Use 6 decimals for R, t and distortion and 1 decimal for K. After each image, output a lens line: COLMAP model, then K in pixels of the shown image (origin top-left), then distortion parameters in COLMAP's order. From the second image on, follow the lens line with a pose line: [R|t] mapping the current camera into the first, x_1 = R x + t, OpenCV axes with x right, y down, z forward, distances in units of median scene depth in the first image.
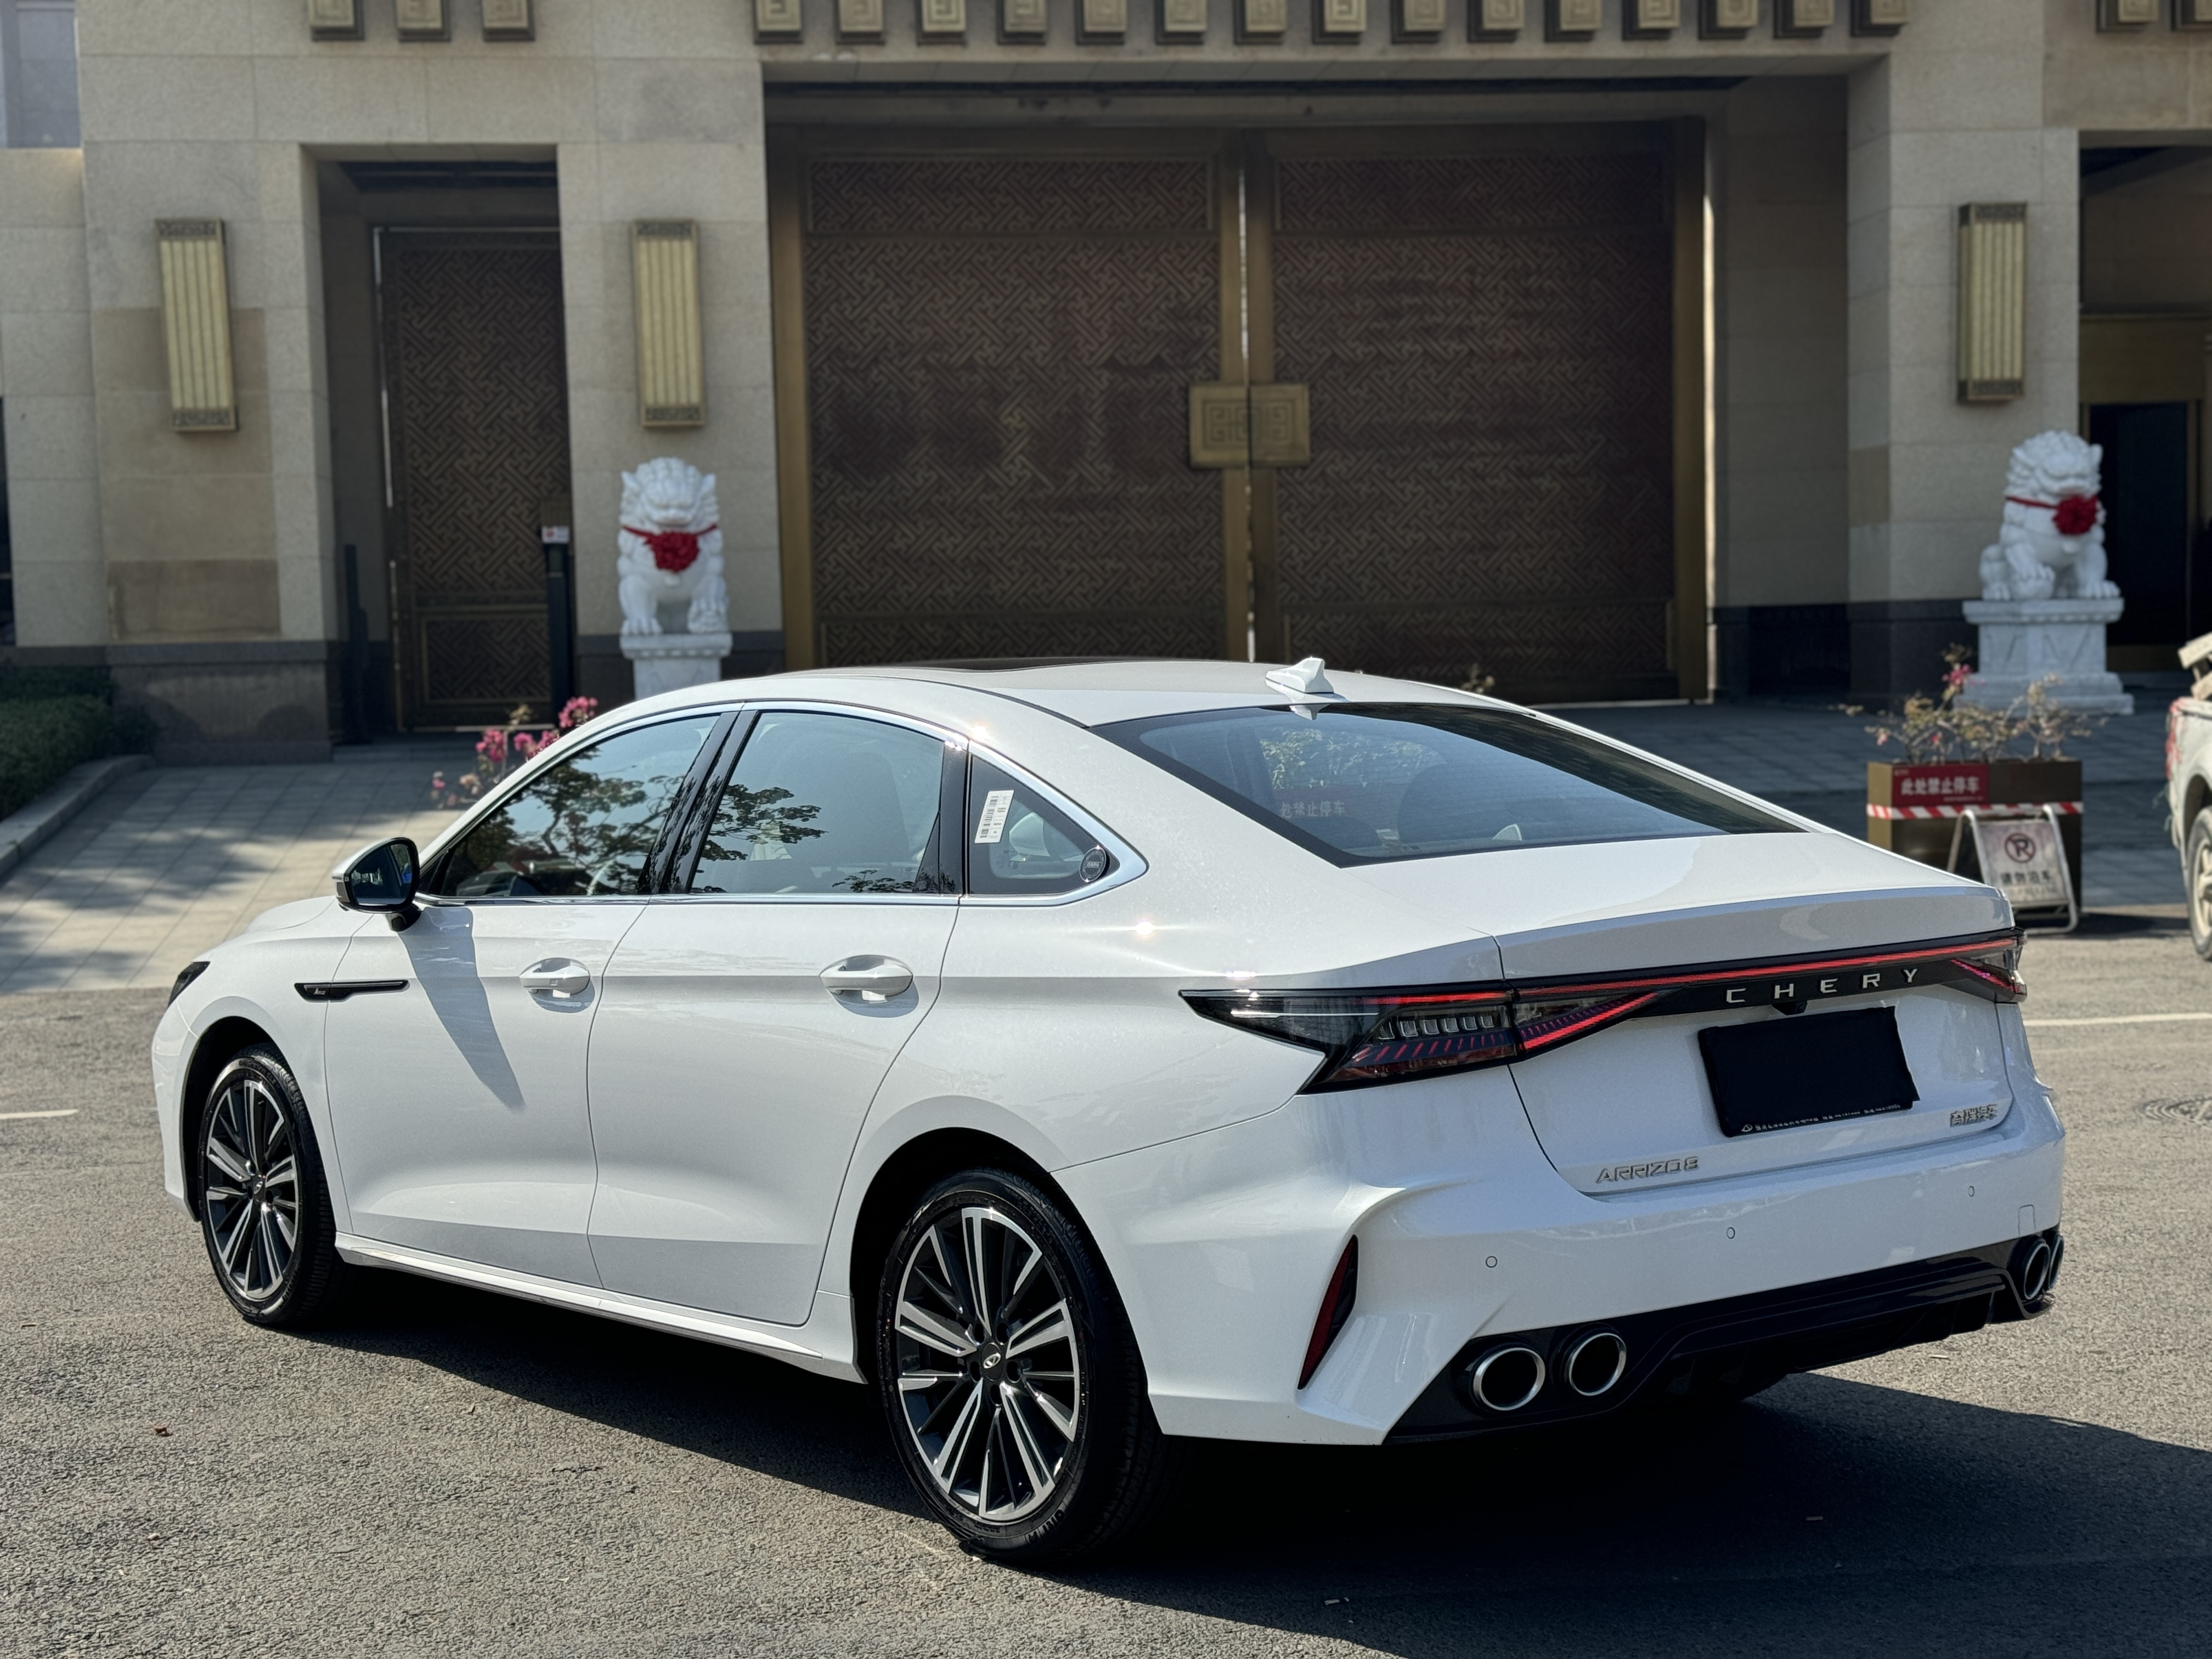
lens RADIAL K [[3096.9, 0, 1106.0], [0, 3096.9, 829.5], [0, 0, 1]] dist [0.065656, -0.020032]
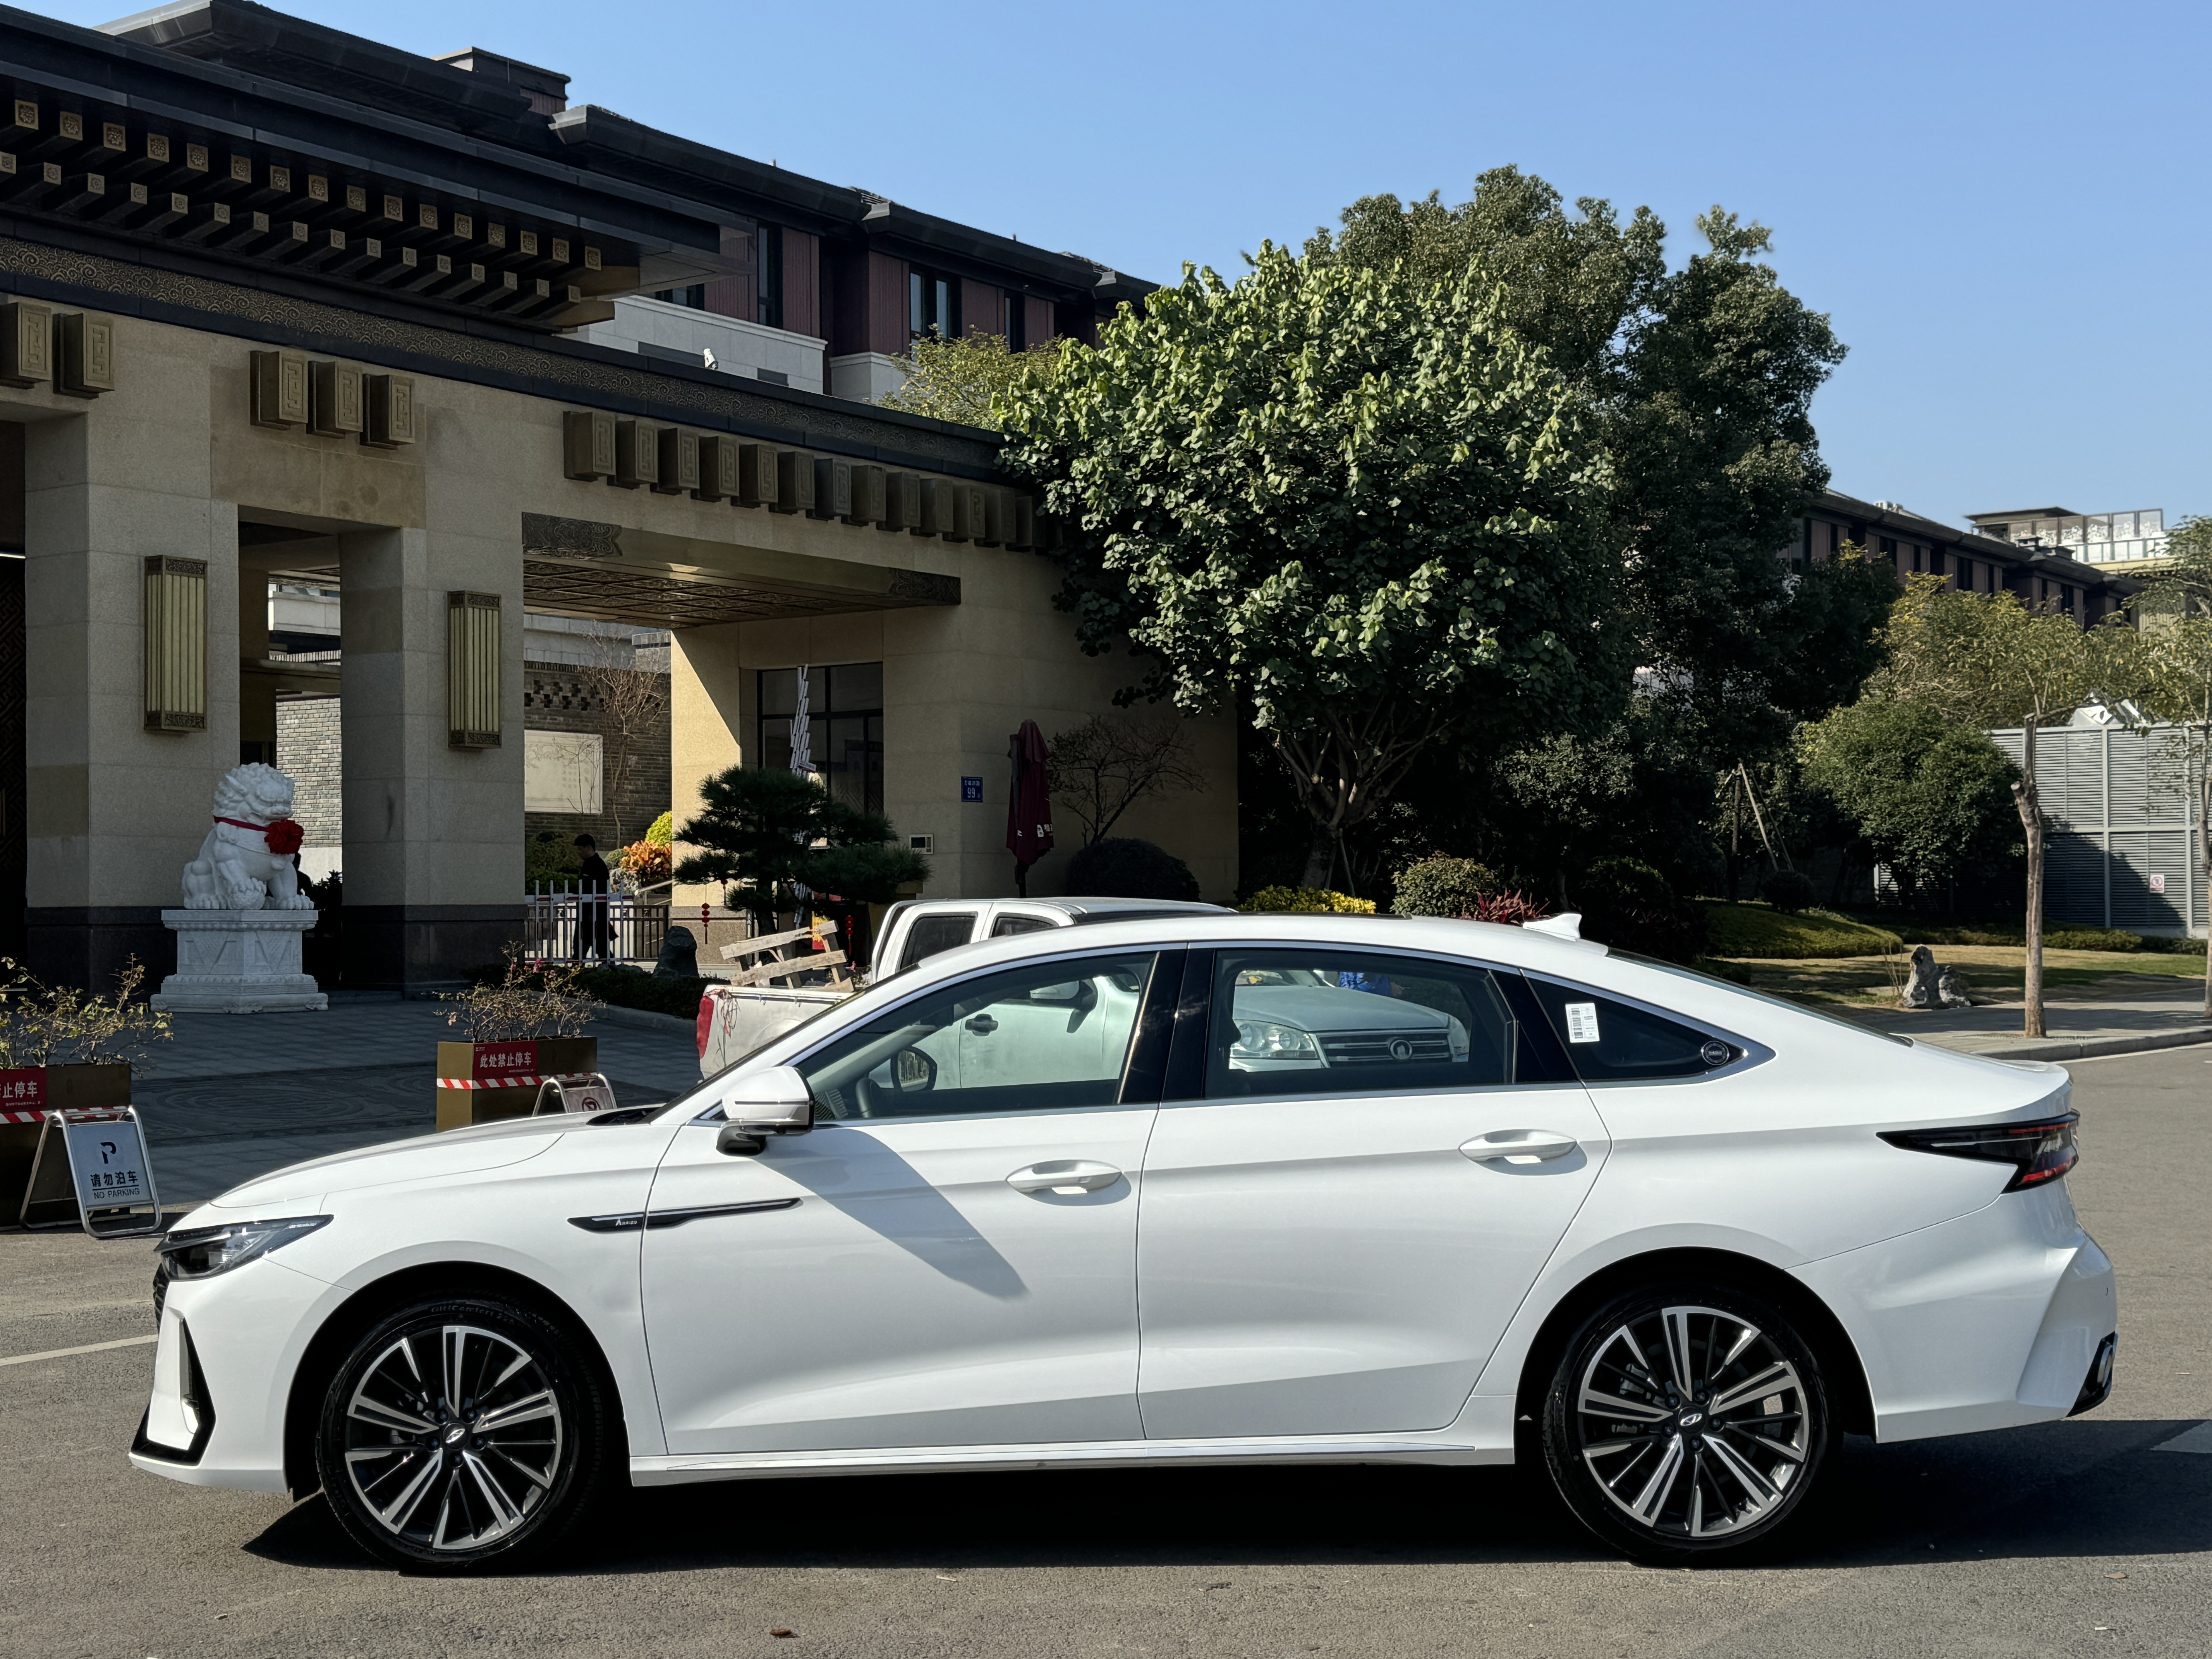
lens RADIAL K [[2810.4, 0, 1105.0], [0, 2810.4, 902.0], [0, 0, 1]] dist [0.049424, -0.014559]
pose [[0.688478, 0.027302, 0.724744, -0.233212], [0.032527, 0.997123, -0.068463, 0.004437], [-0.724528, 0.070709, 0.685609, 0.067676]]
